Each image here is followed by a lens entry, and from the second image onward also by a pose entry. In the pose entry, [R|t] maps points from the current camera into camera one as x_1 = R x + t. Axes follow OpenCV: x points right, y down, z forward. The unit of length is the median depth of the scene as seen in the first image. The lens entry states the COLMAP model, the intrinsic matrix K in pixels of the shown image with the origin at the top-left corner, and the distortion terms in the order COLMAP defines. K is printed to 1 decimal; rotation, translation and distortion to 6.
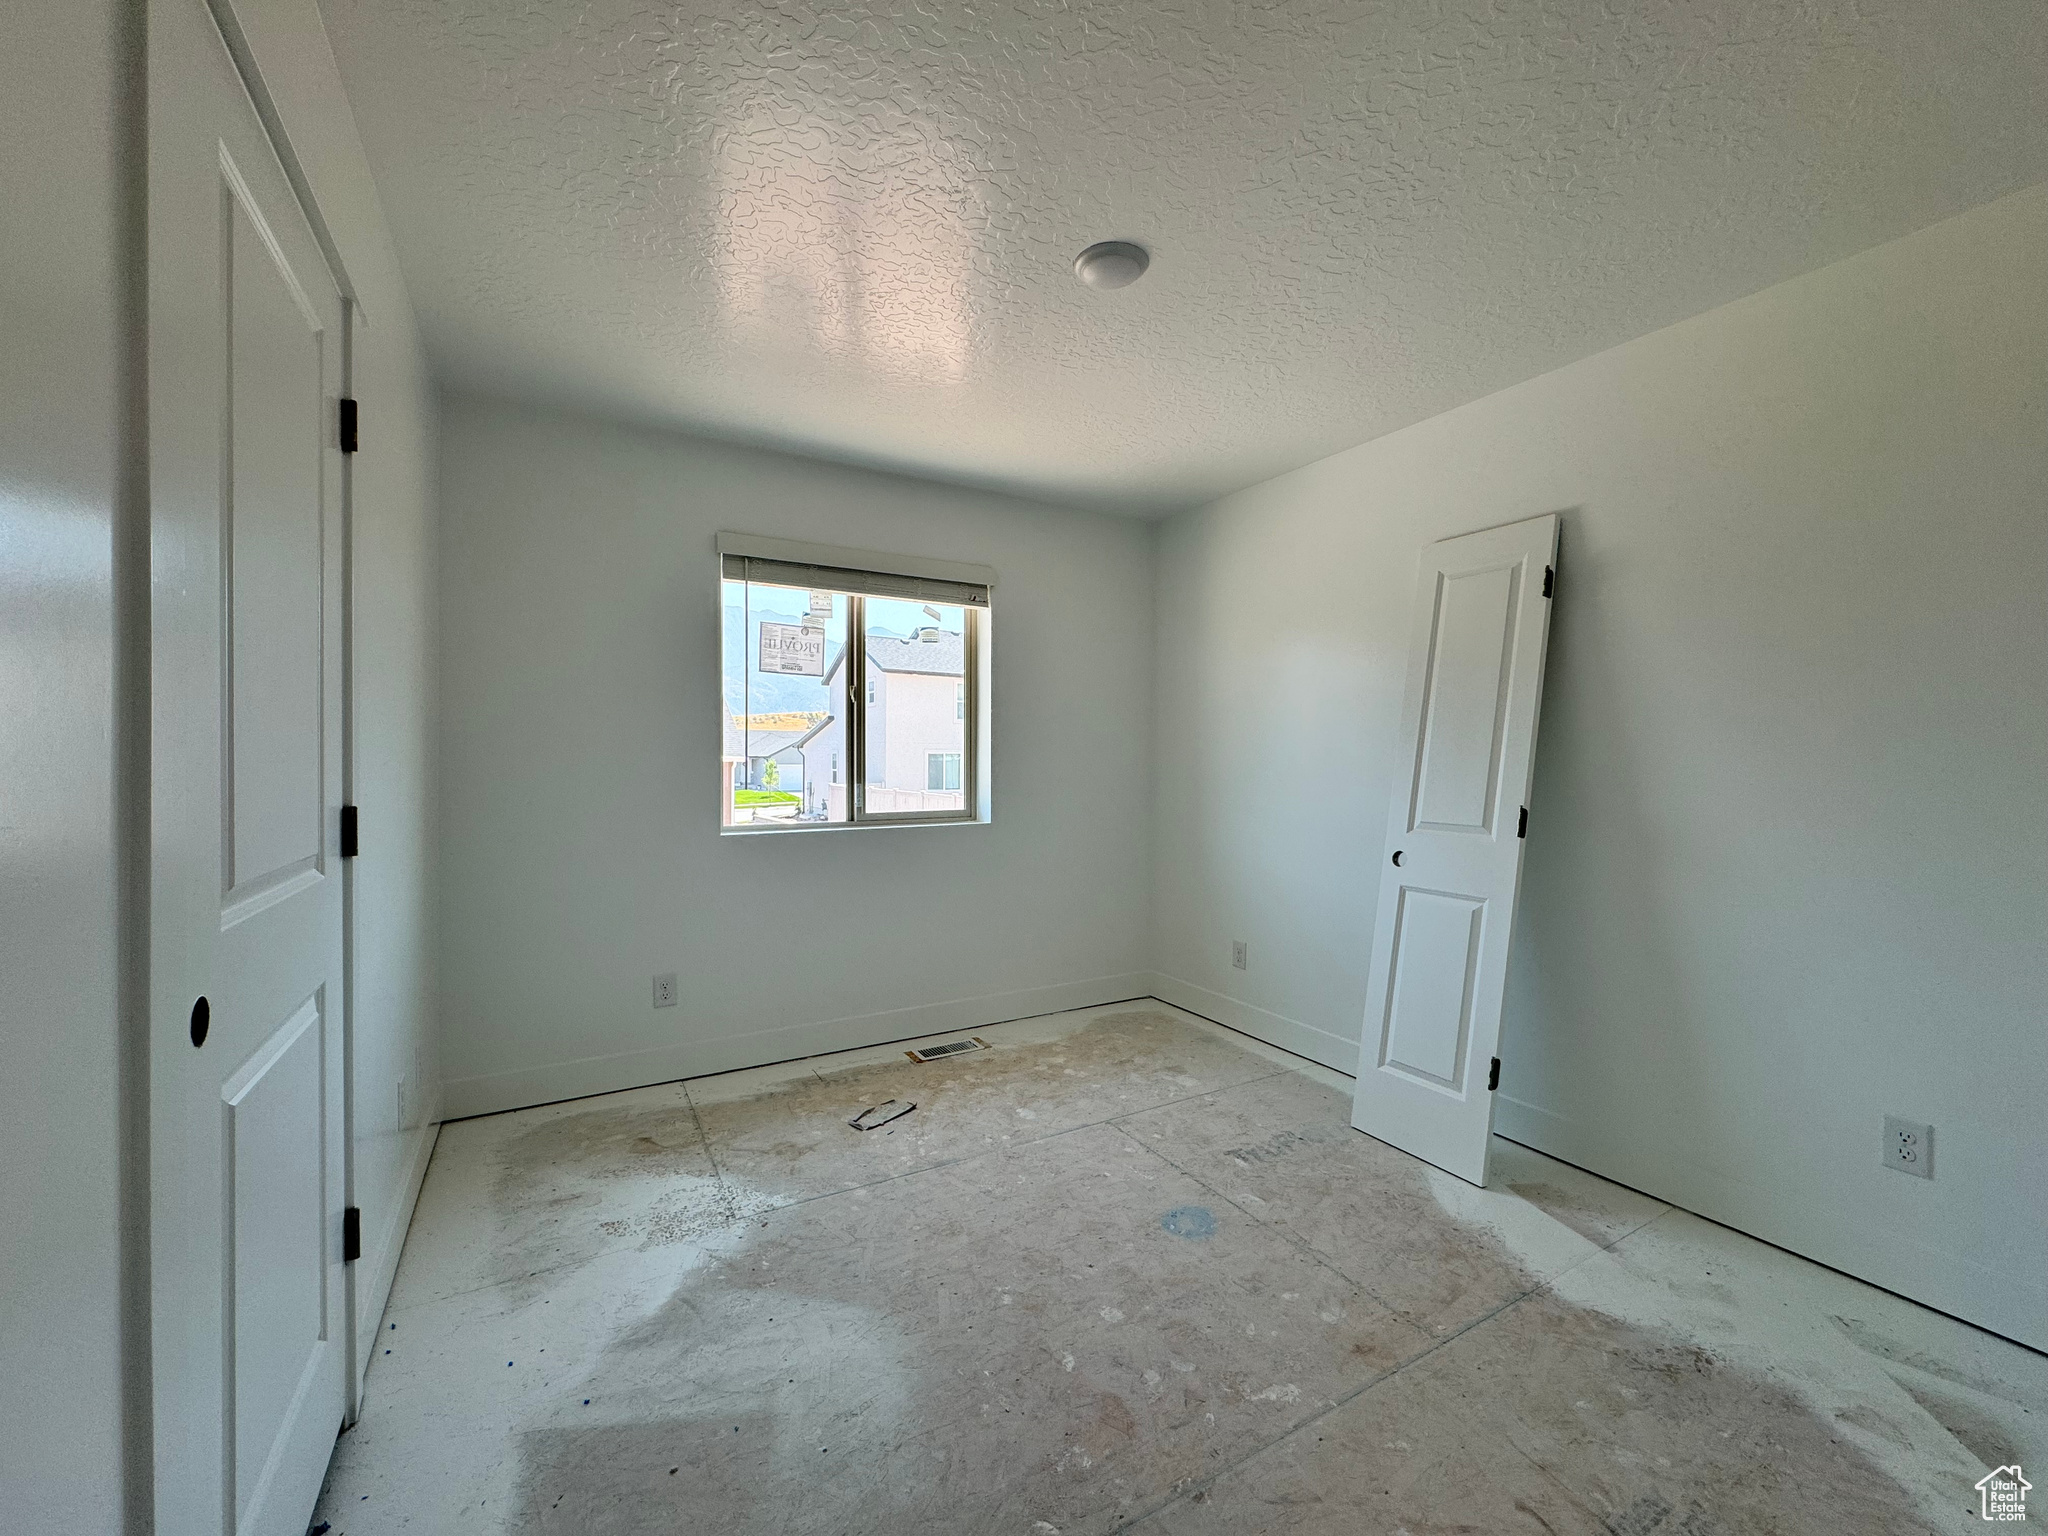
lens RADIAL K [[826.1, 0, 1011.1], [0, 826.1, 766.5], [0, 0, 1]] dist [-0.000461, -0.000221]
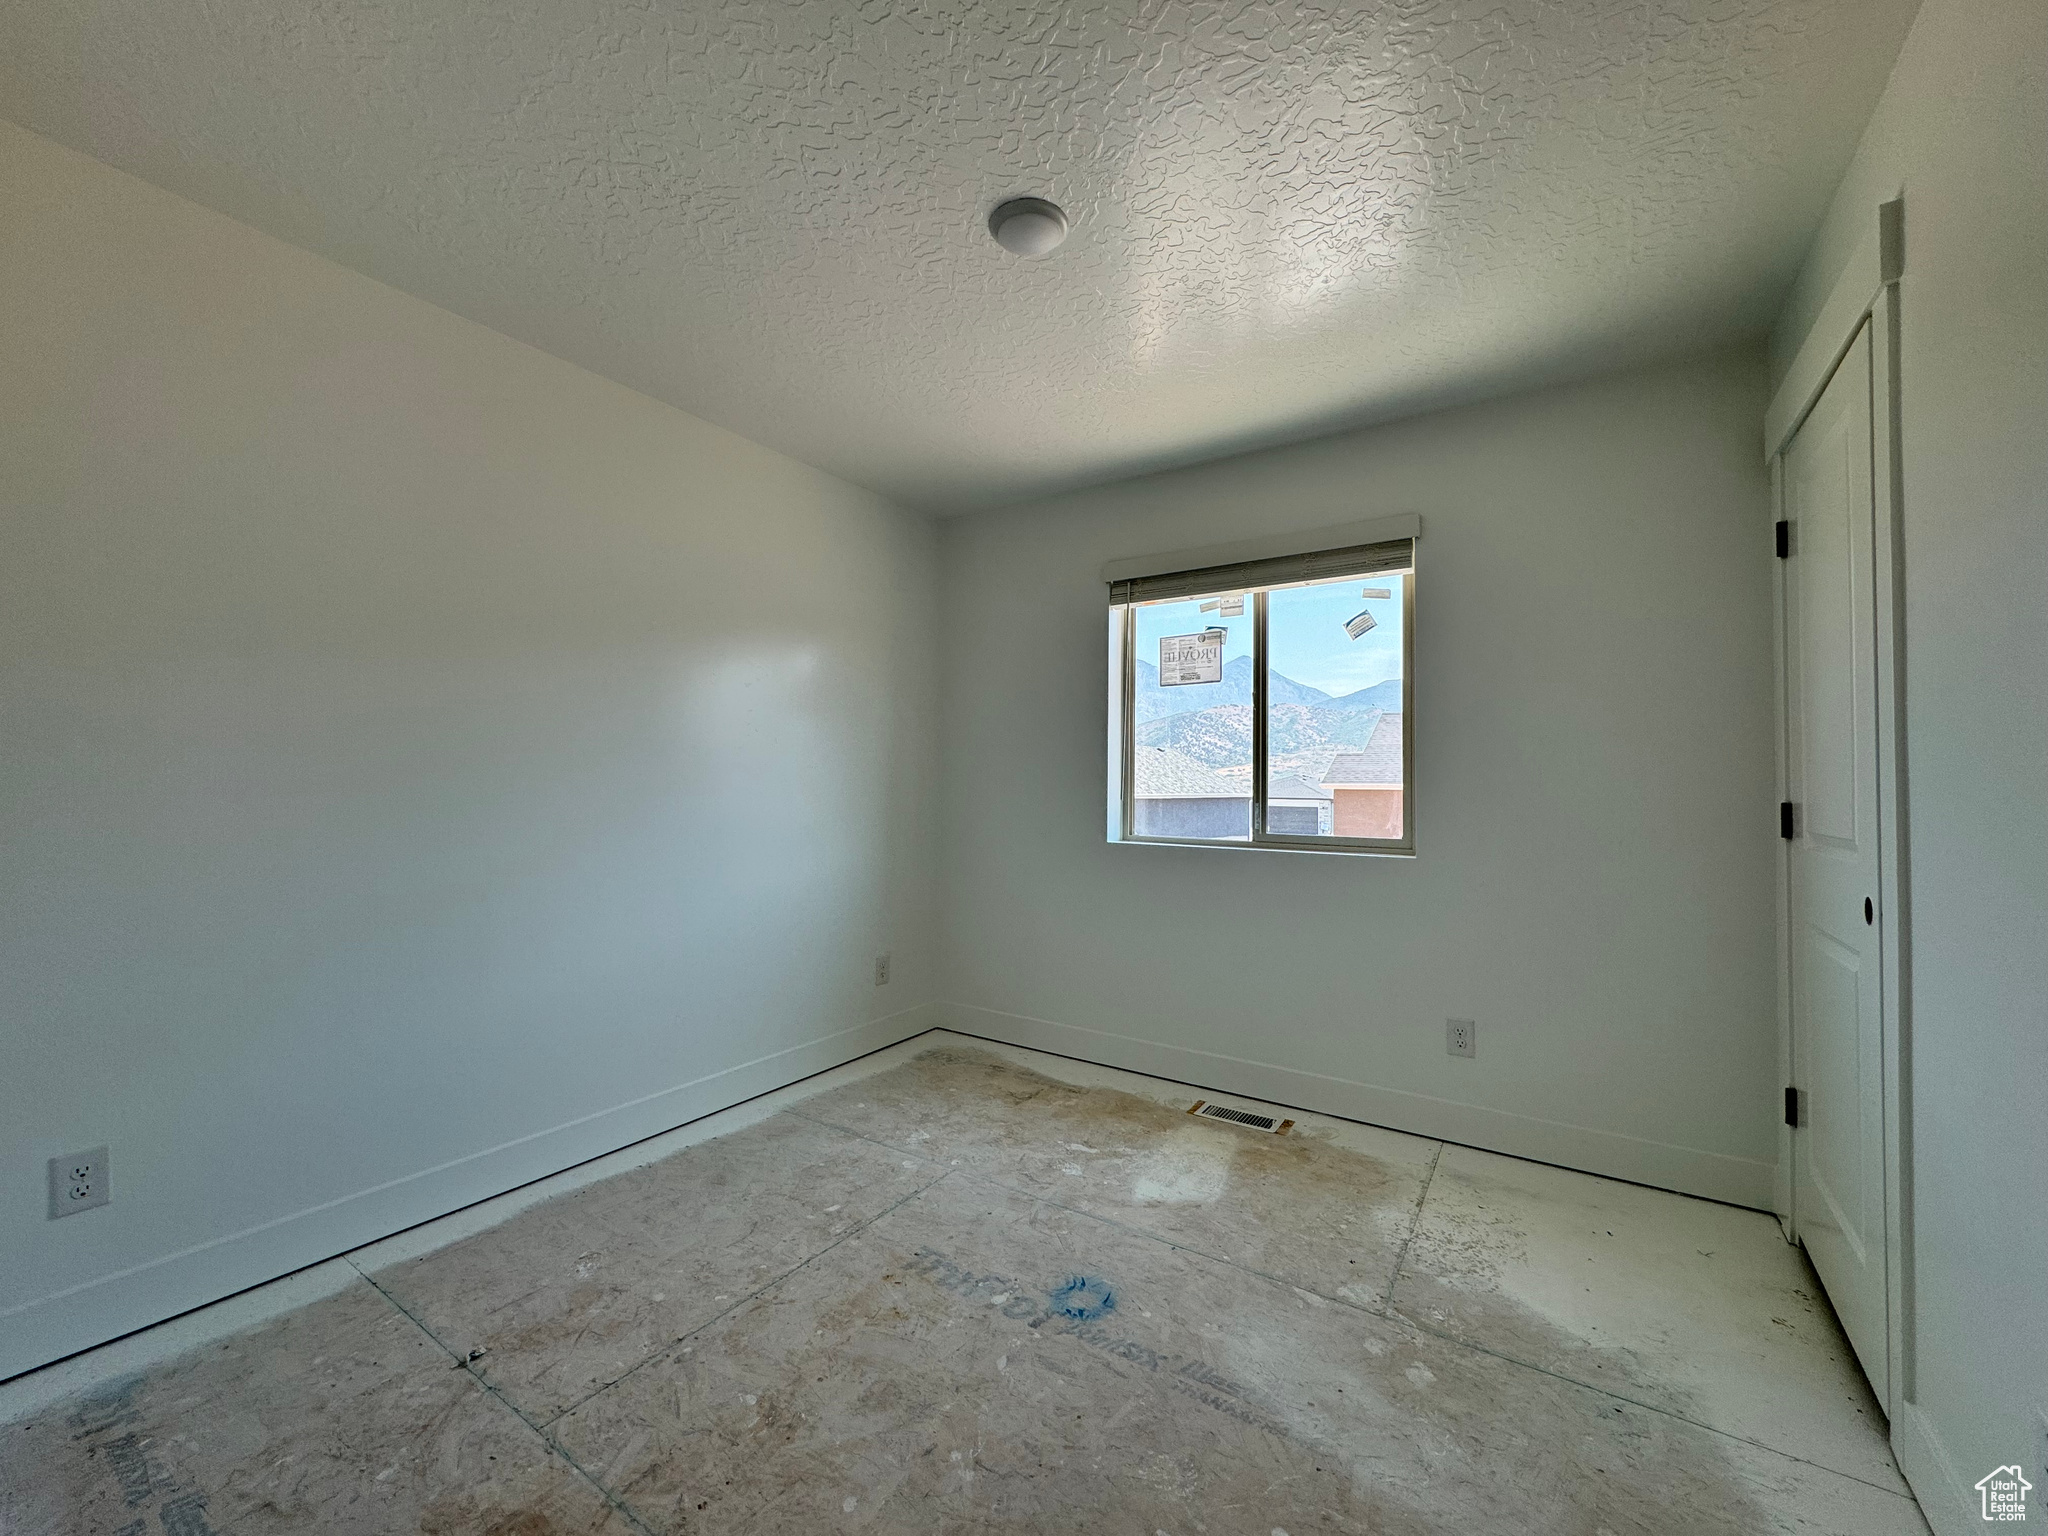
lens RADIAL K [[825.6, 0, 1026.2], [0, 825.6, 743.6], [0, 0, 1]] dist [-0.000369, -0.000086]
pose [[0.421192, -0.018806, -0.906777, 0.550599], [0.007362, 0.999823, -0.017316, -0.024925], [0.906942, 0.000618, 0.421256, 0.404855]]
